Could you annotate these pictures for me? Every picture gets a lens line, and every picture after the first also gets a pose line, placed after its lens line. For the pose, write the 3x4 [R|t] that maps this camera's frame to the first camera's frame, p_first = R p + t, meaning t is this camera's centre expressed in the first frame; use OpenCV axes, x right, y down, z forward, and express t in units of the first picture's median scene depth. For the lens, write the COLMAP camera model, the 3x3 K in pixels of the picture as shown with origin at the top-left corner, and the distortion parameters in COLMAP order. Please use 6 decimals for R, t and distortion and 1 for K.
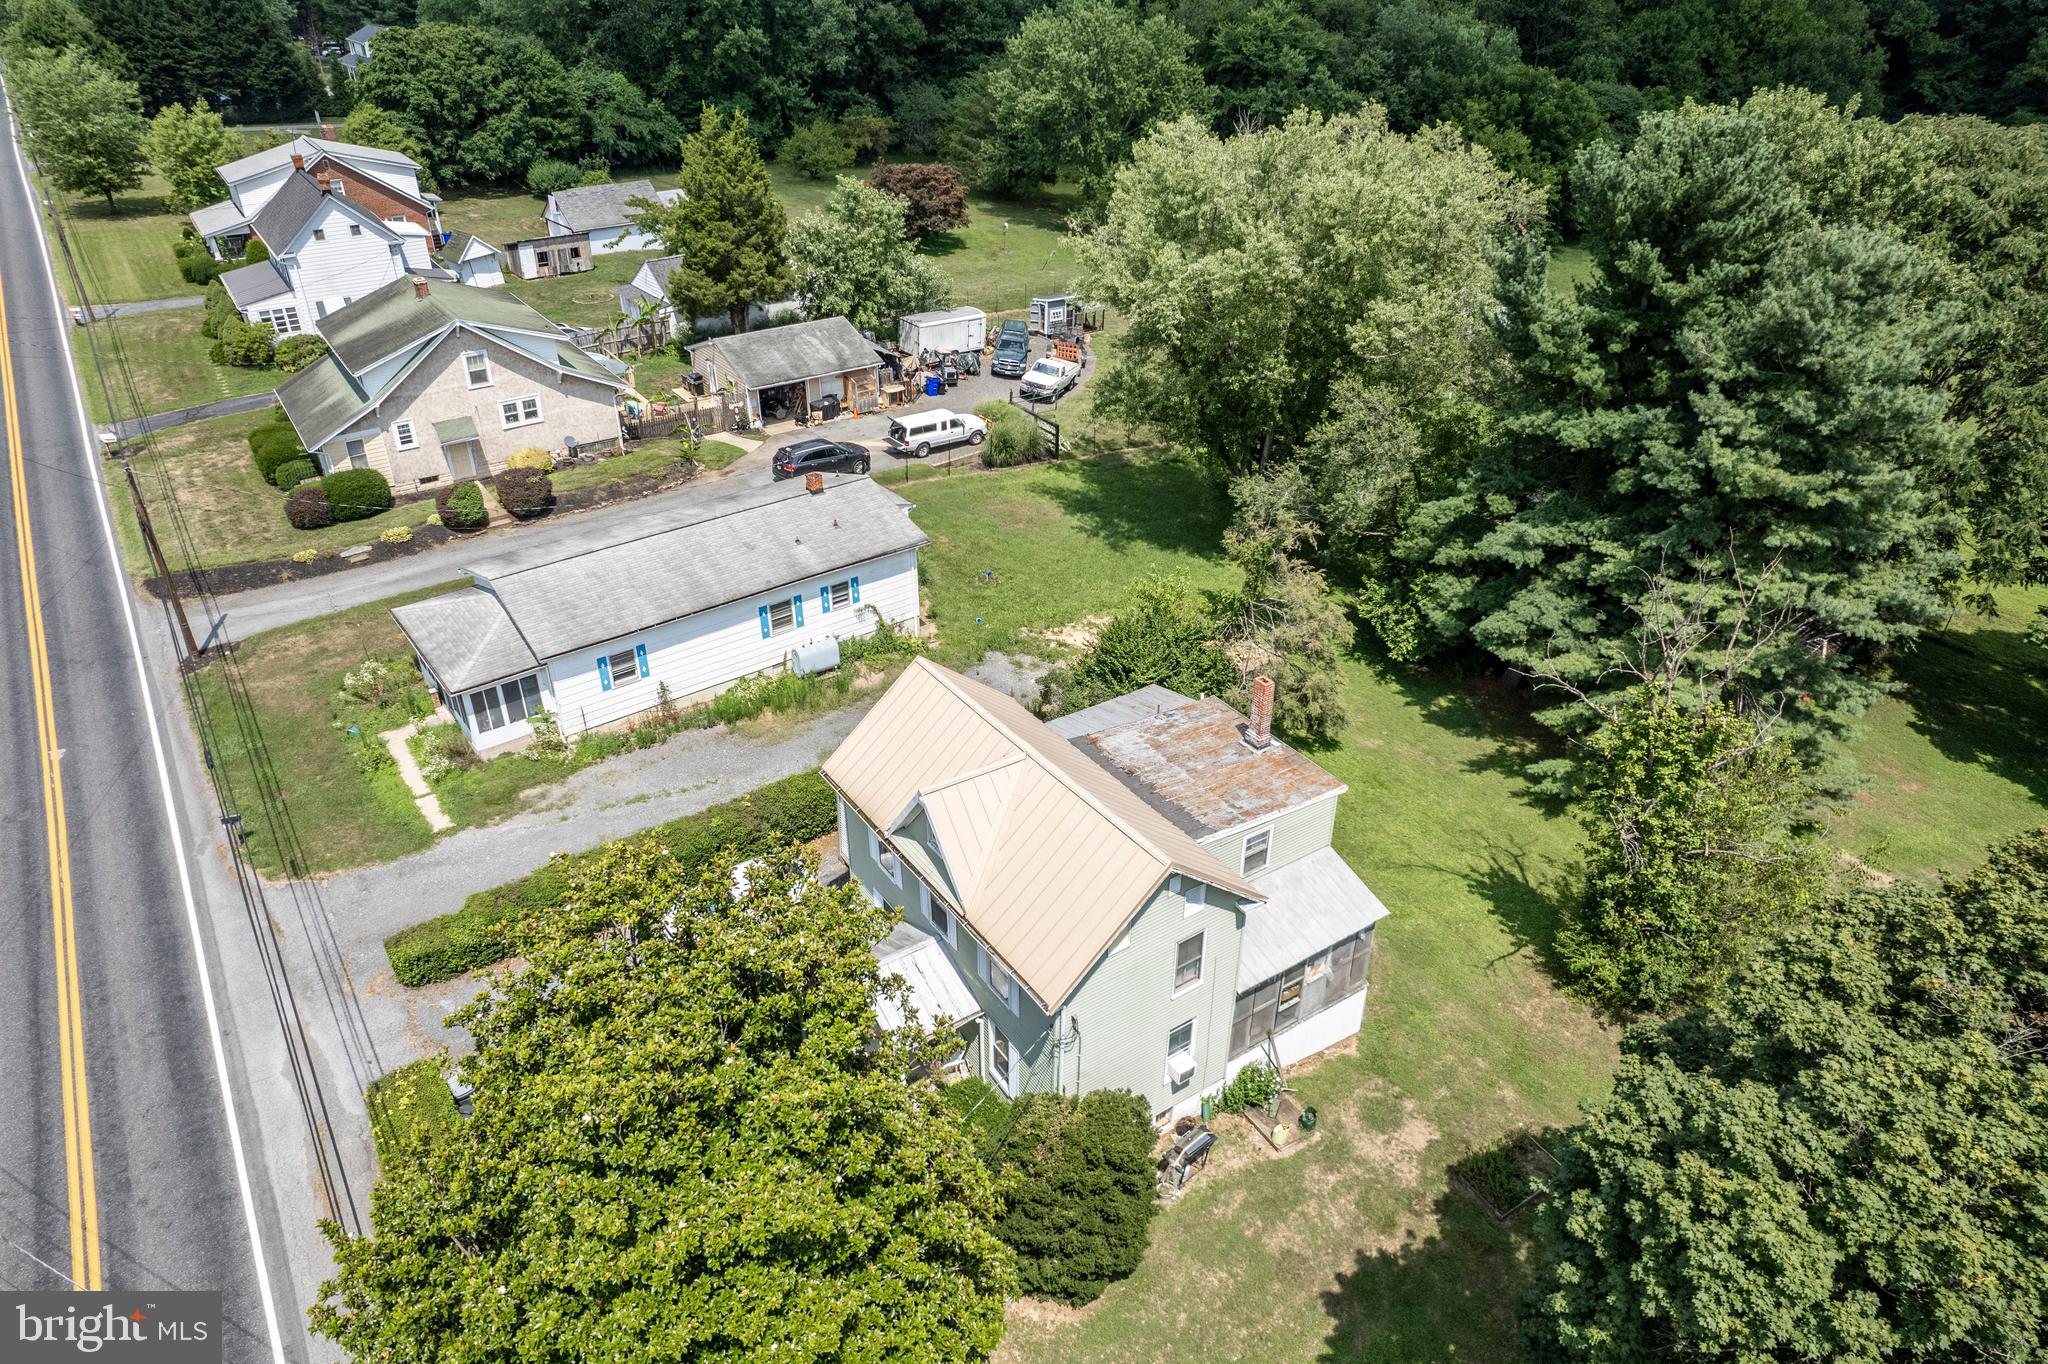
lens RADIAL K [[1310.7, 0, 1026.7], [0, 1310.7, 676.7], [0, 0, 1]] dist [-0.081940, 0.077528]
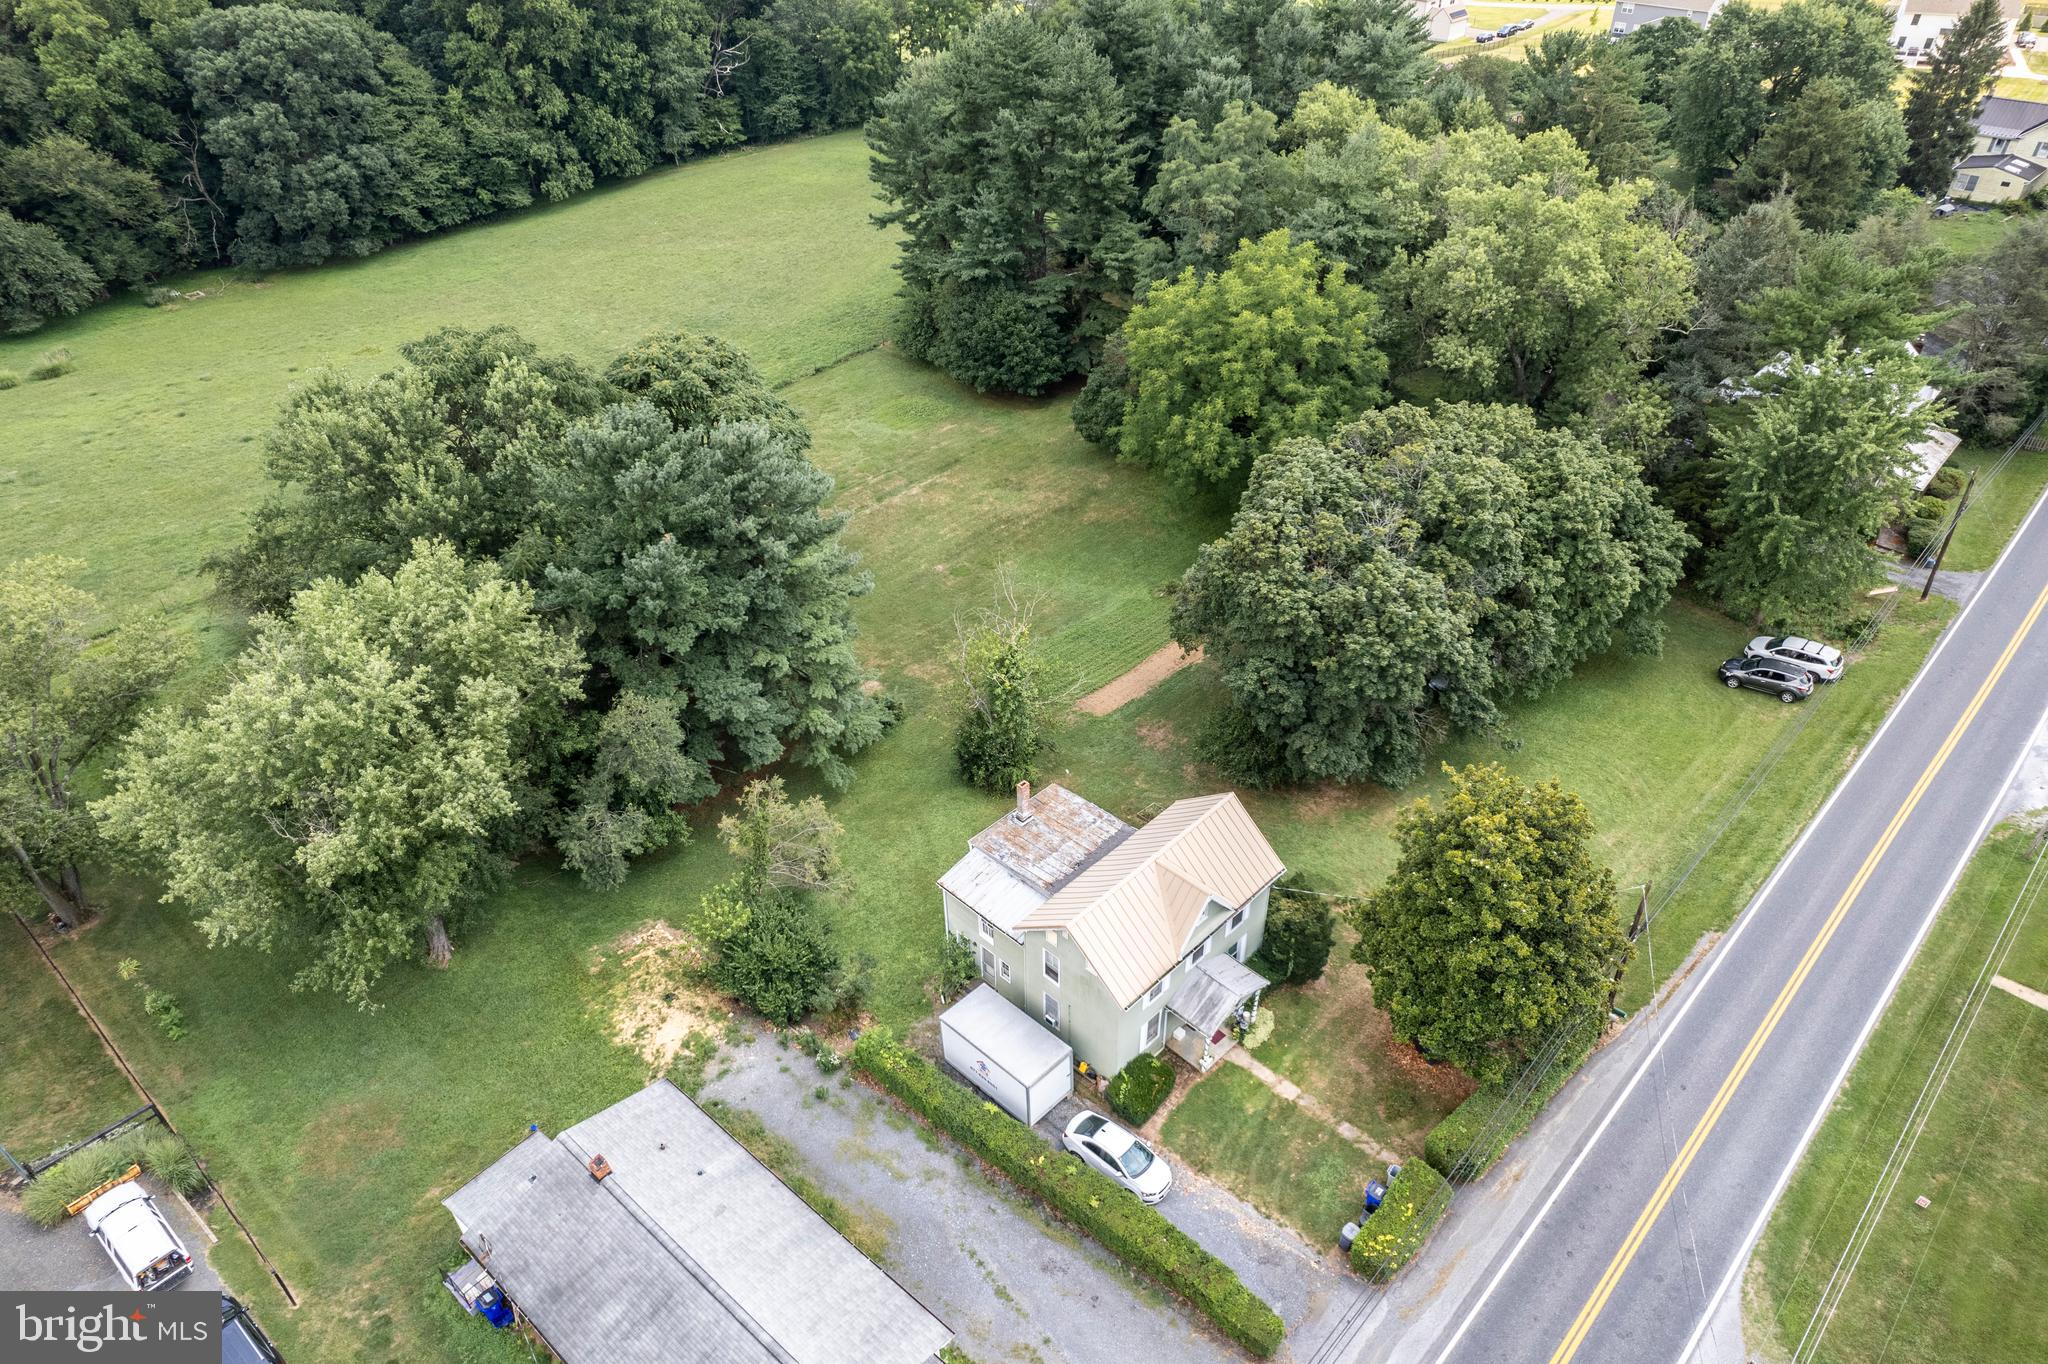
lens RADIAL K [[1329.2, 0, 1028.2], [0, 1329.2, 675.1], [0, 0, 1]] dist [-0.080510, 0.077131]
pose [[-0.204201, -0.580657, 0.788124, -0.759361], [0.509494, 0.624413, 0.592050, -0.765370], [-0.835893, 0.522442, 0.168336, 0.449121]]
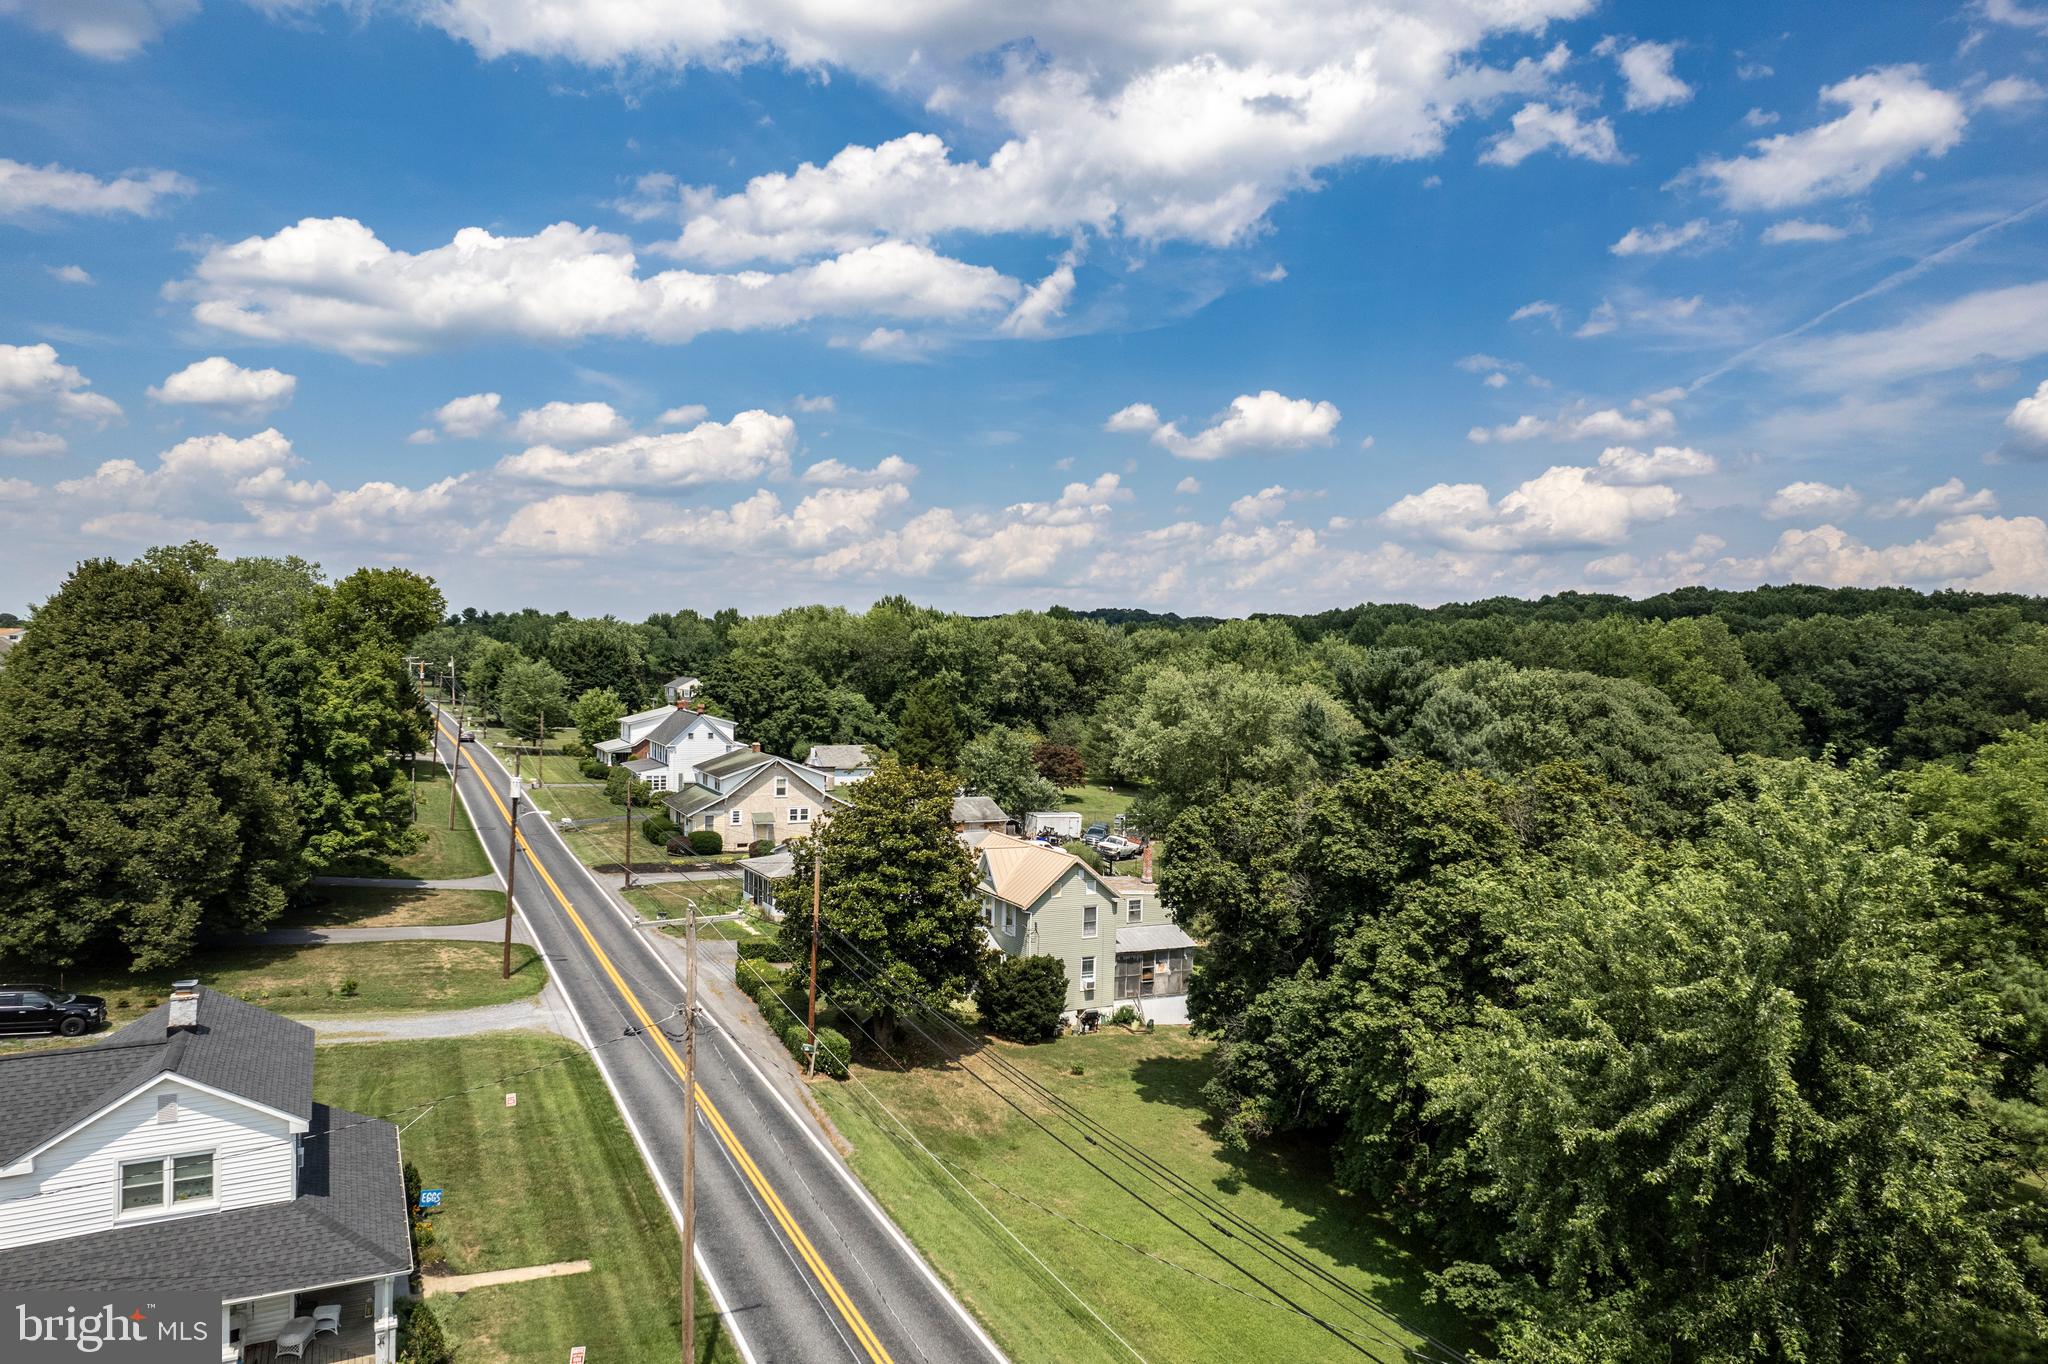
lens RADIAL K [[1351.3, 0, 1027.3], [0, 1351.3, 585.0], [0, 0, 1]] dist [-0.080533, 0.072479]
pose [[0.990342, 0.018103, -0.137460, 0.202026], [-0.090840, 0.833719, -0.544665, 0.630091], [0.104742, 0.551892, 0.827312, -0.815255]]
